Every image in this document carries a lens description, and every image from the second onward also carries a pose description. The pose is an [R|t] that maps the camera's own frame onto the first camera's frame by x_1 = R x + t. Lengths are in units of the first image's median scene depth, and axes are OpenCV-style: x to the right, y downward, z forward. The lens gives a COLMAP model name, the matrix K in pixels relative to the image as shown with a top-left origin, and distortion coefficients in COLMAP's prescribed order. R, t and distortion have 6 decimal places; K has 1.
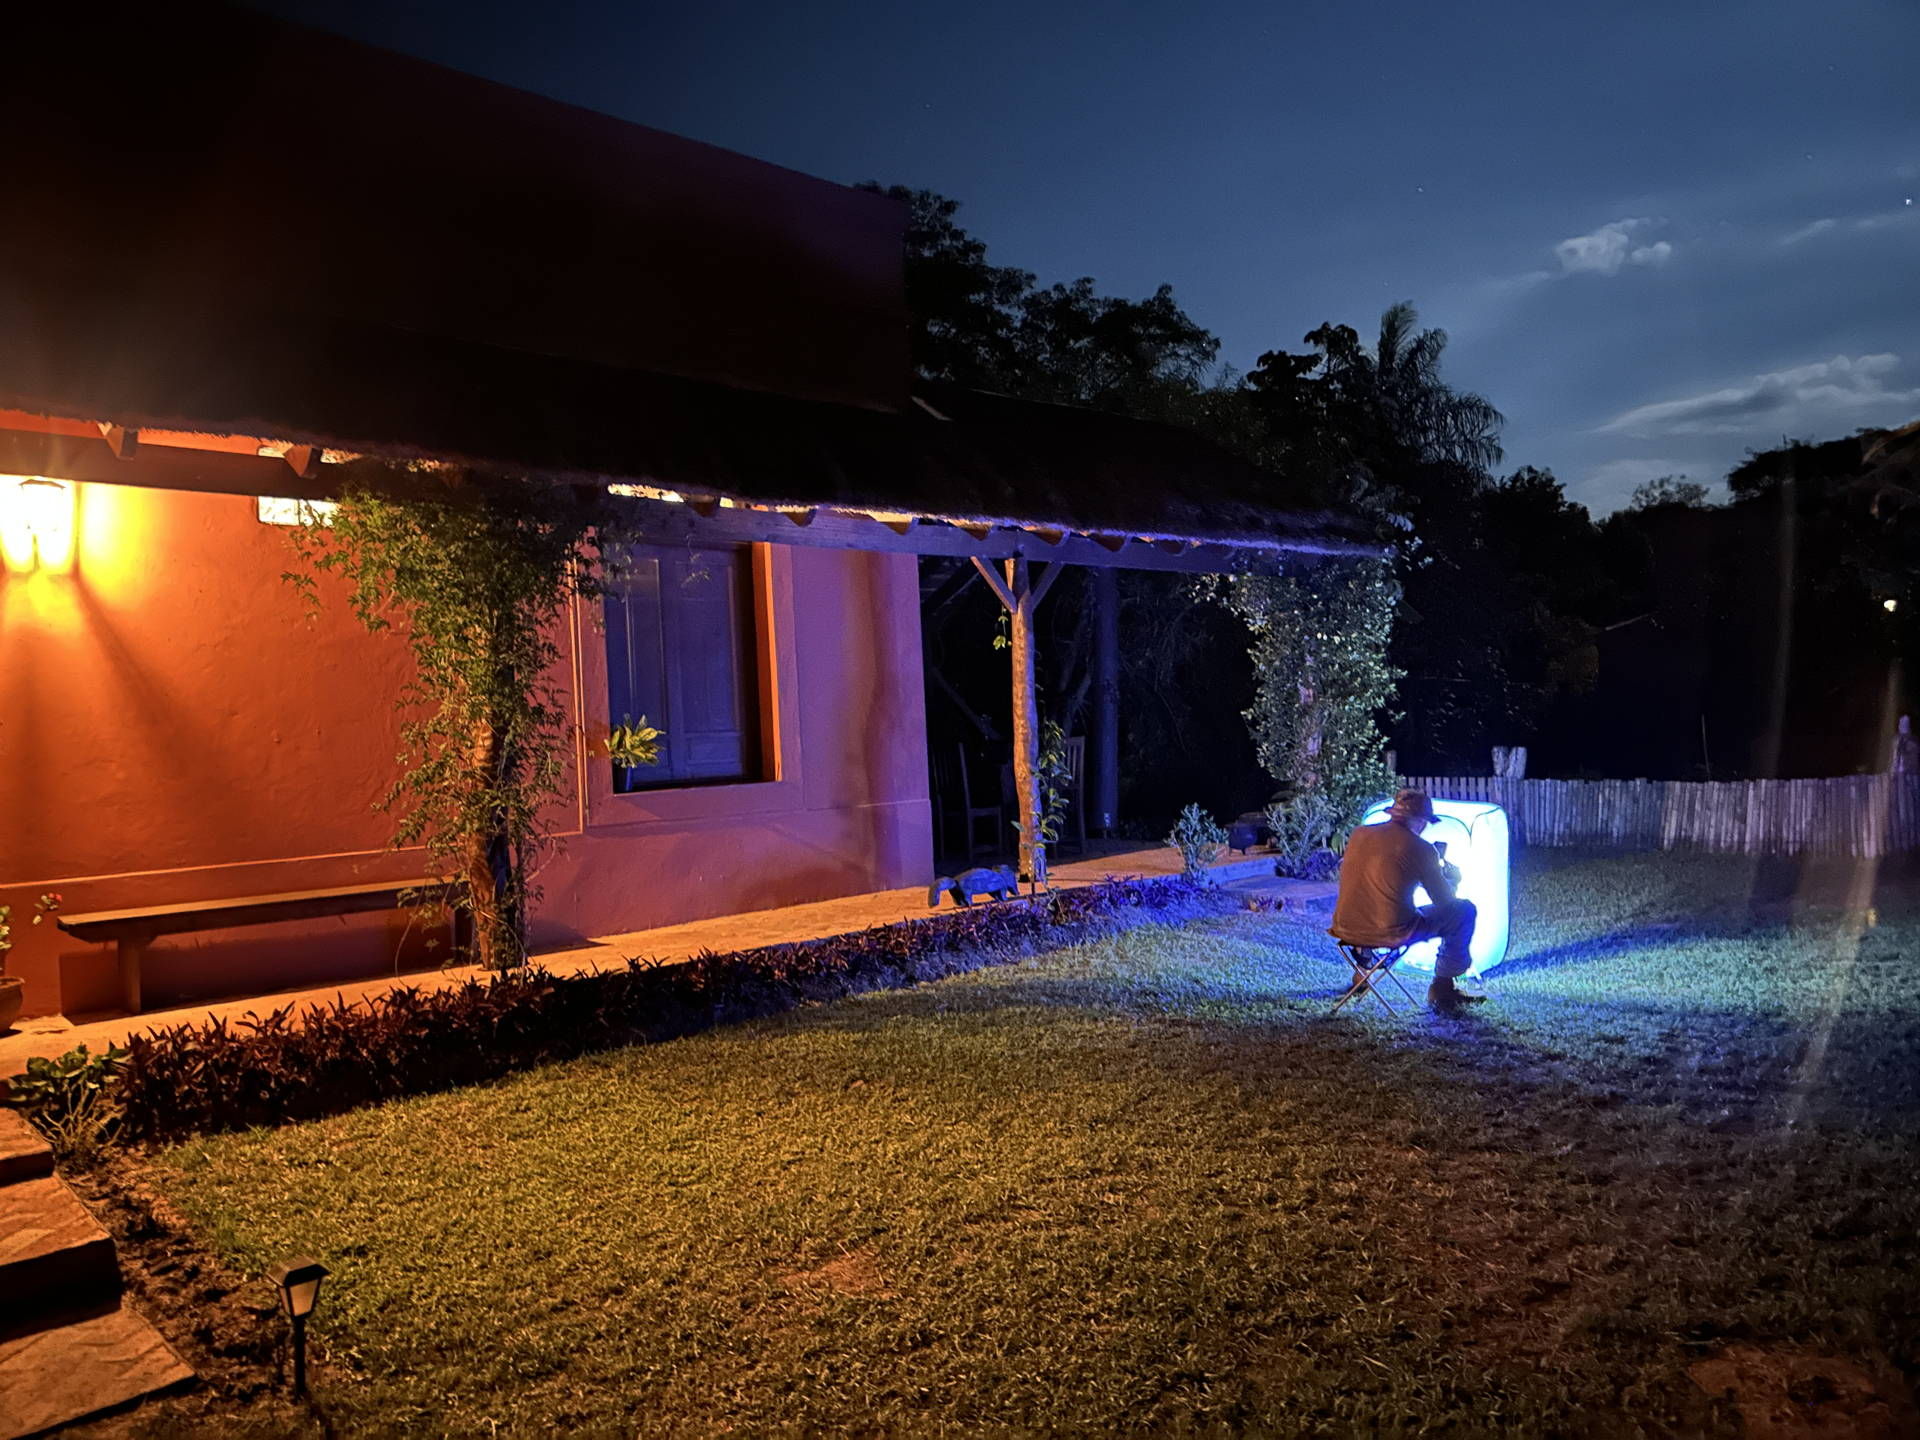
lens RADIAL K [[1340.6, 0, 951.5], [0, 1340.6, 785.0], [0, 0, 1]] dist [0.003284, -0.003631]
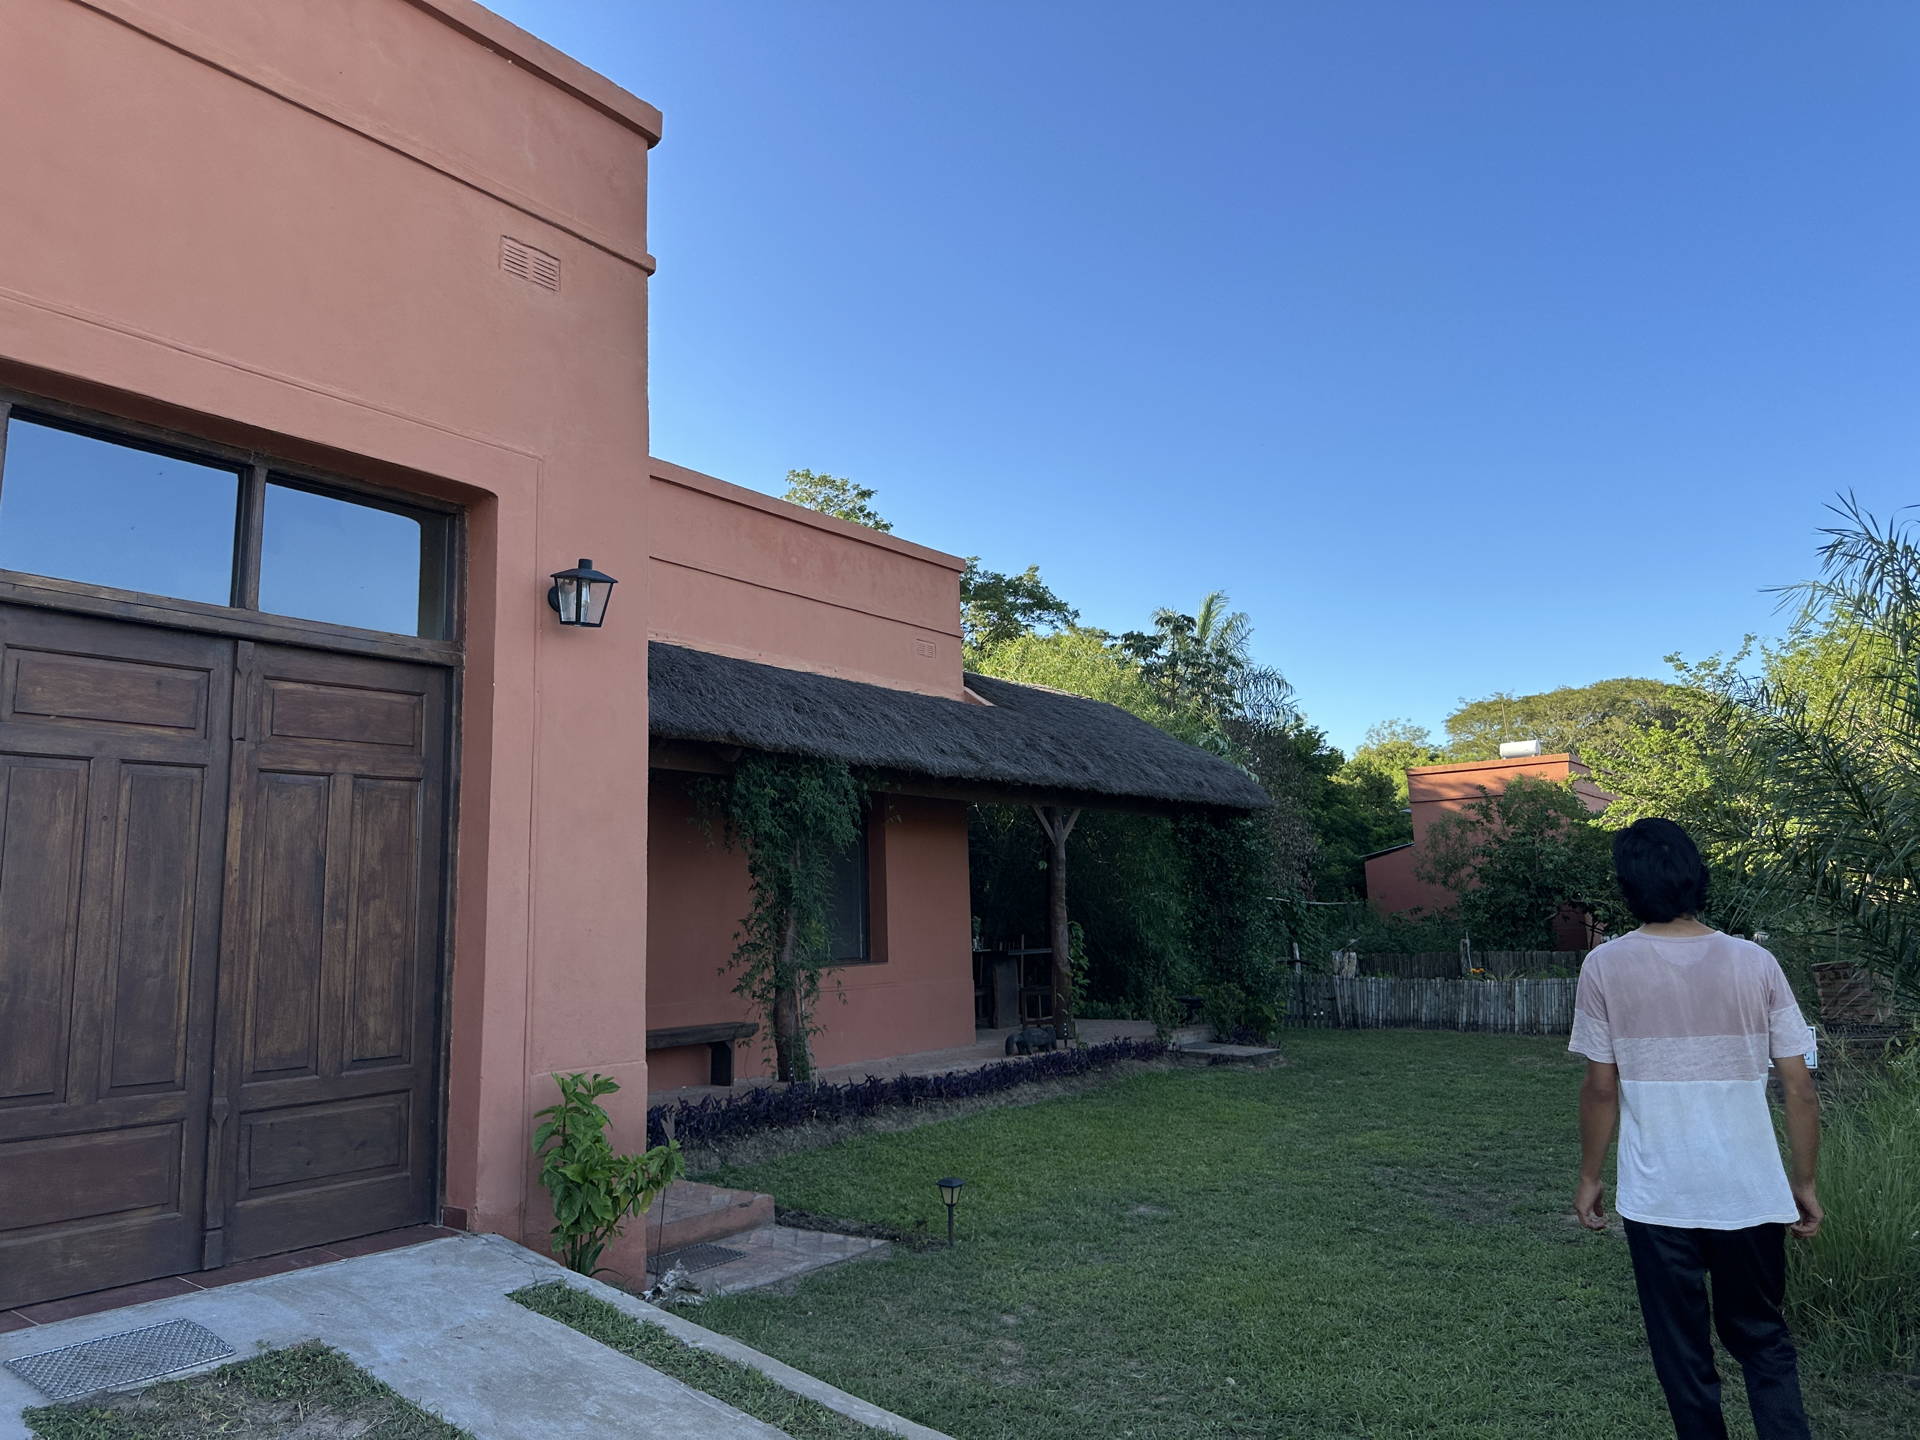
lens RADIAL K [[1340.6, 0, 958.5], [0, 1340.6, 718.6], [0, 0, 1]] dist [0.003284, -0.003631]
pose [[0.984665, 0.056617, 0.165014, -0.103584], [-0.022590, 0.979290, -0.201198, 0.011036], [-0.172988, 0.194385, 0.965551, -0.141947]]
